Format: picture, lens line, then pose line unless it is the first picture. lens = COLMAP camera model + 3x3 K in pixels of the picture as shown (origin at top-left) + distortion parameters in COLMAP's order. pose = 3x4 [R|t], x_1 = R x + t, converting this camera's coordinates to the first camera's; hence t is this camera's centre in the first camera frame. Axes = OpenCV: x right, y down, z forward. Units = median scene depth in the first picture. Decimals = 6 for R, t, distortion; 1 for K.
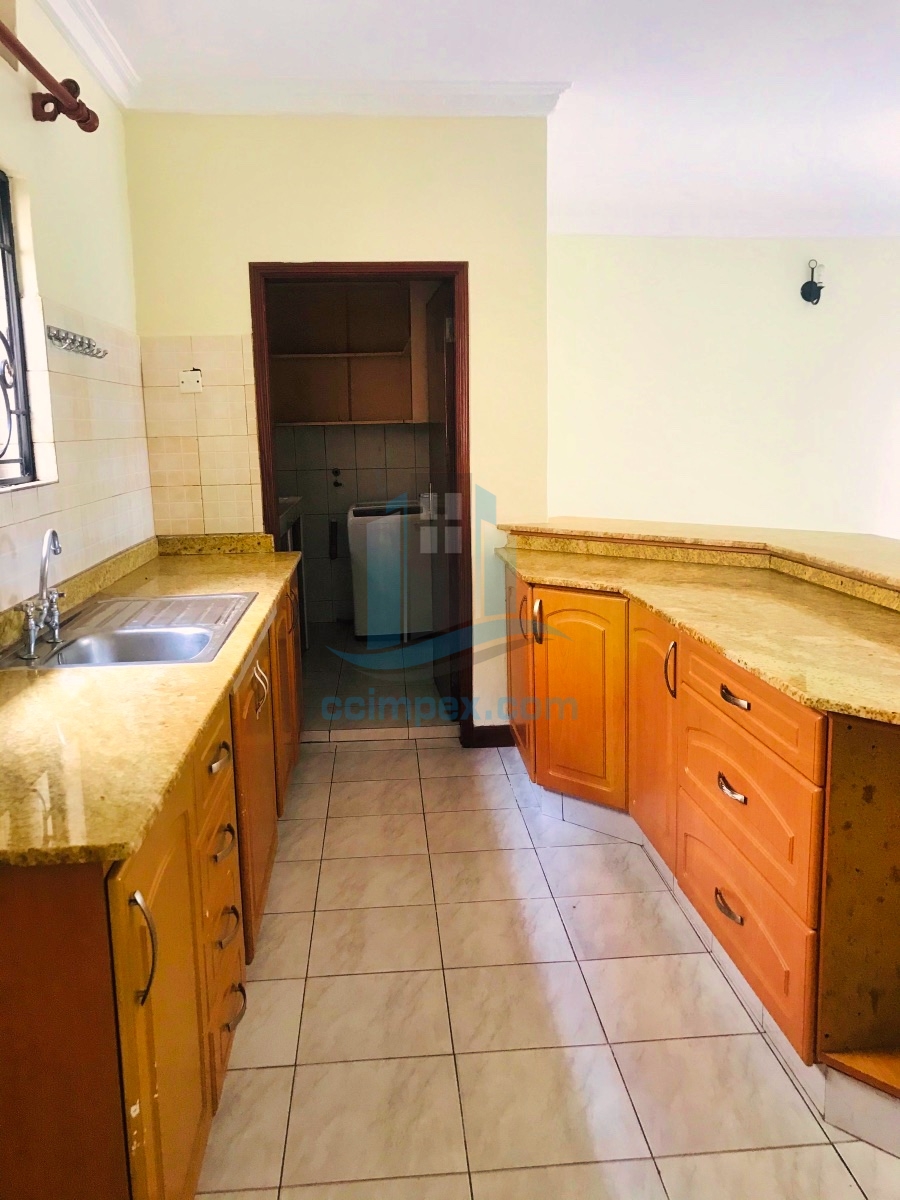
lens RADIAL K [[994.4, 0, 450.0], [0, 994.4, 600.0], [0, 0, 1]] dist [0.067746, 0.004536]
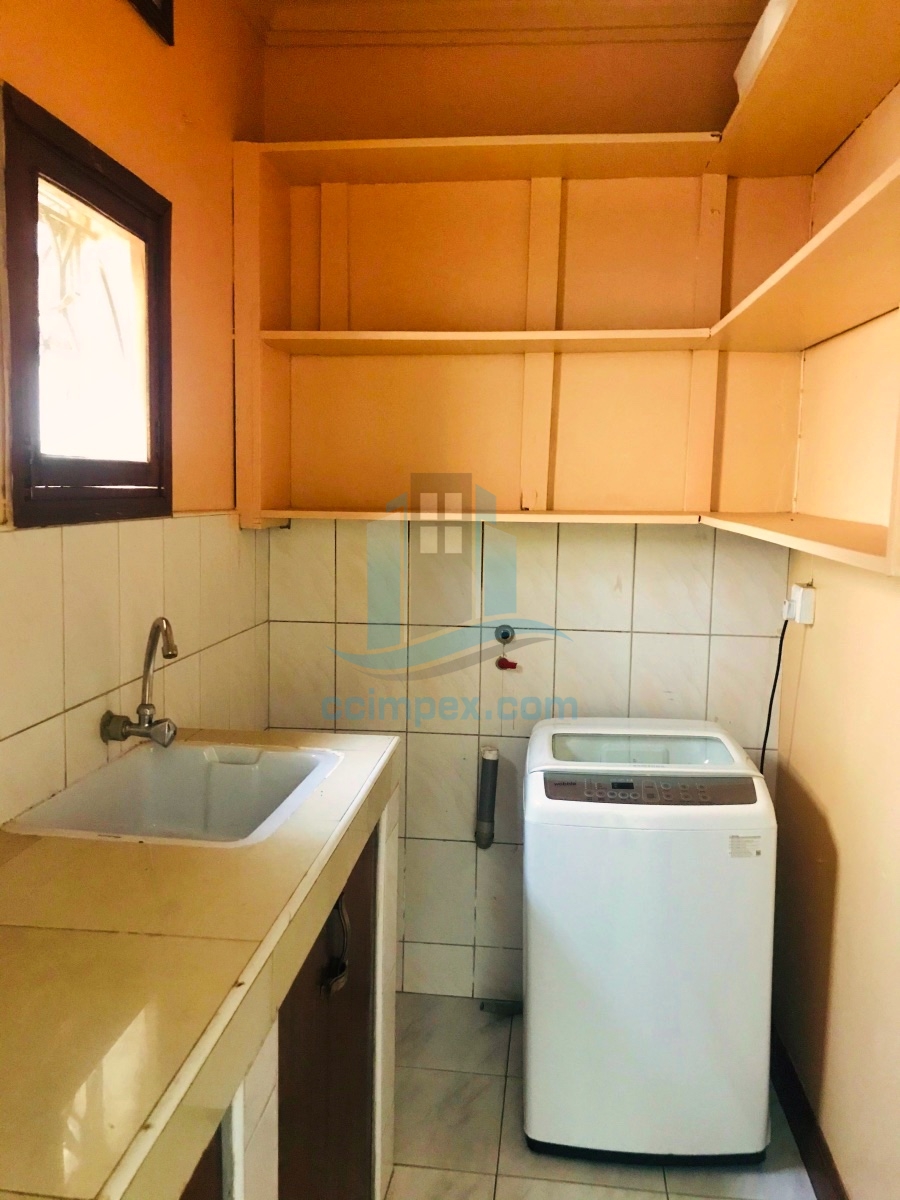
lens RADIAL K [[994.4, 0, 450.0], [0, 994.4, 600.0], [0, 0, 1]] dist [0.067746, 0.004536]
pose [[0.982878, 0.058060, -0.174872, -0.066881], [-0.067851, 0.996415, -0.050535, -0.120729], [0.171311, 0.061535, 0.983293, 0.602428]]
